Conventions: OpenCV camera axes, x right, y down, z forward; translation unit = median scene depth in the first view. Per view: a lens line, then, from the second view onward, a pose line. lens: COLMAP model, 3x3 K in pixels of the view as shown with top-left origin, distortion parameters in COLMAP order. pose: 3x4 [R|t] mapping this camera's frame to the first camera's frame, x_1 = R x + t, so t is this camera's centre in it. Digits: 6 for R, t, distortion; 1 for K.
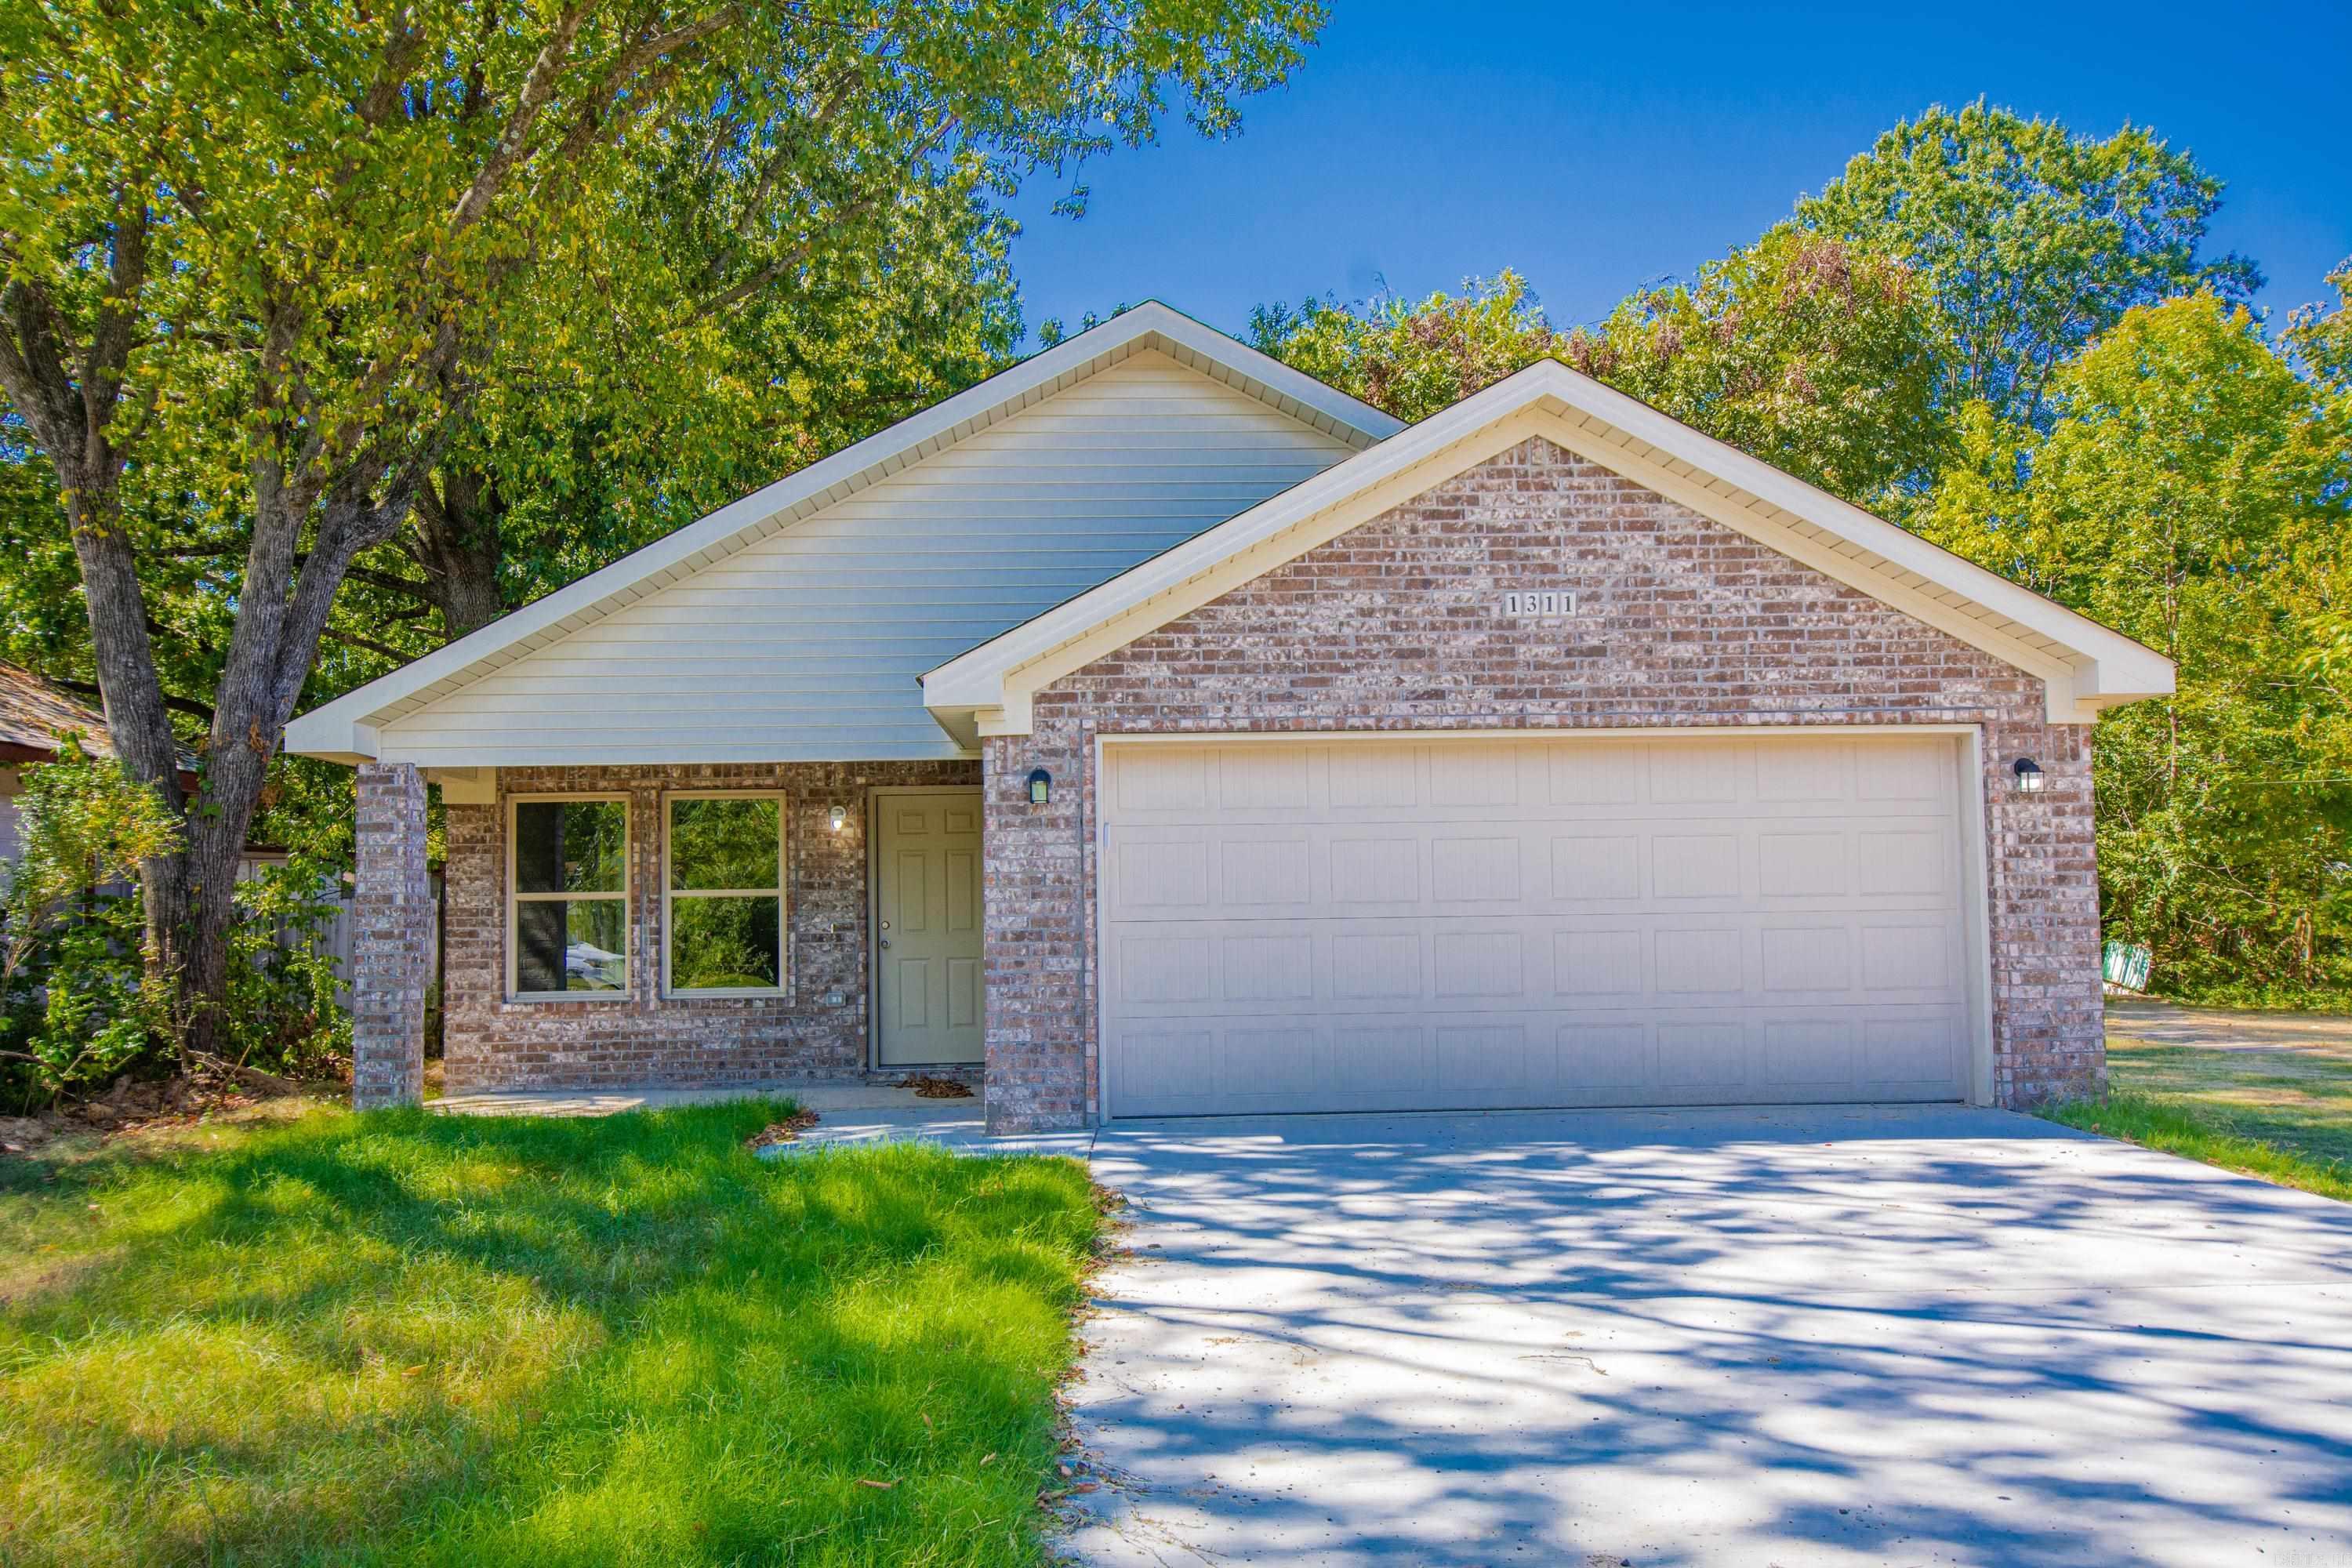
lens RADIAL K [[1869.6, 0, 1176.0], [0, 1869.6, 784.0], [0, 0, 1]] dist [0.003657, 0.002100]
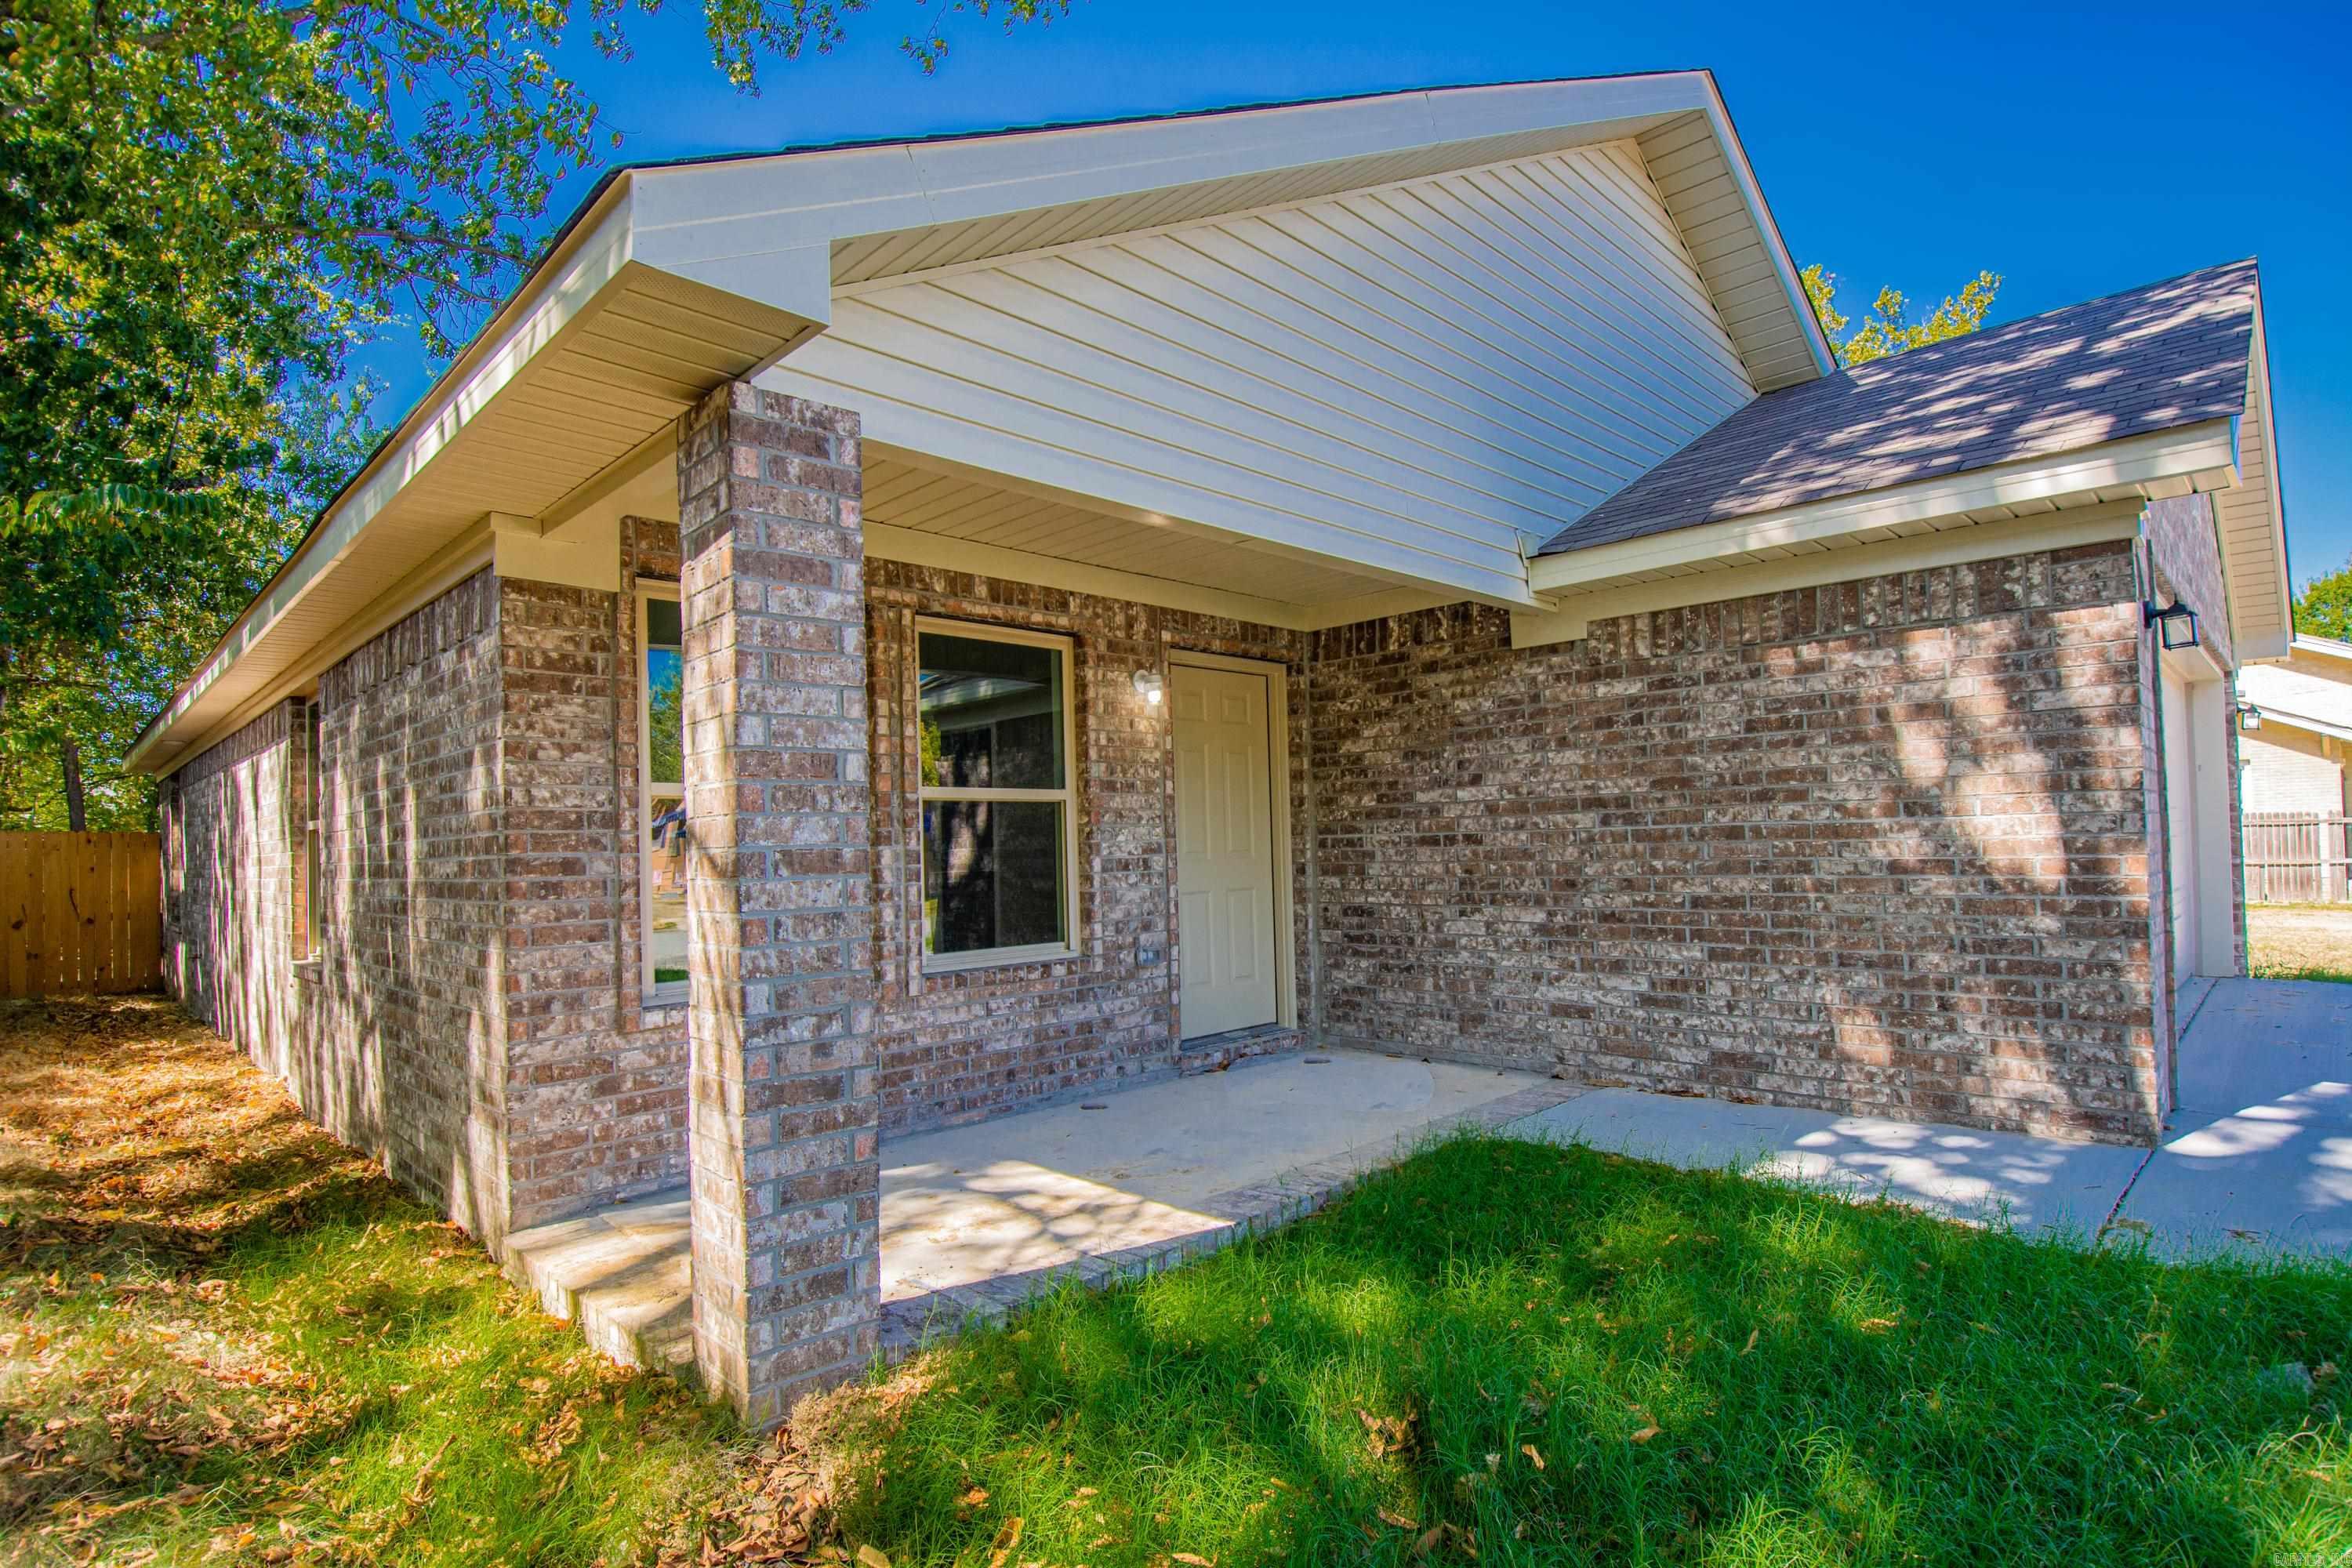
lens RADIAL K [[1168.9, 0, 1176.5], [0, 1168.9, 811.3], [0, 0, 1]] dist [0.000643, 0.000003]
pose [[0.726563, 0.017016, 0.686889, -0.461552], [-0.036630, 0.999231, 0.013993, 0.056474], [-0.686123, -0.035328, 0.726627, 0.681741]]
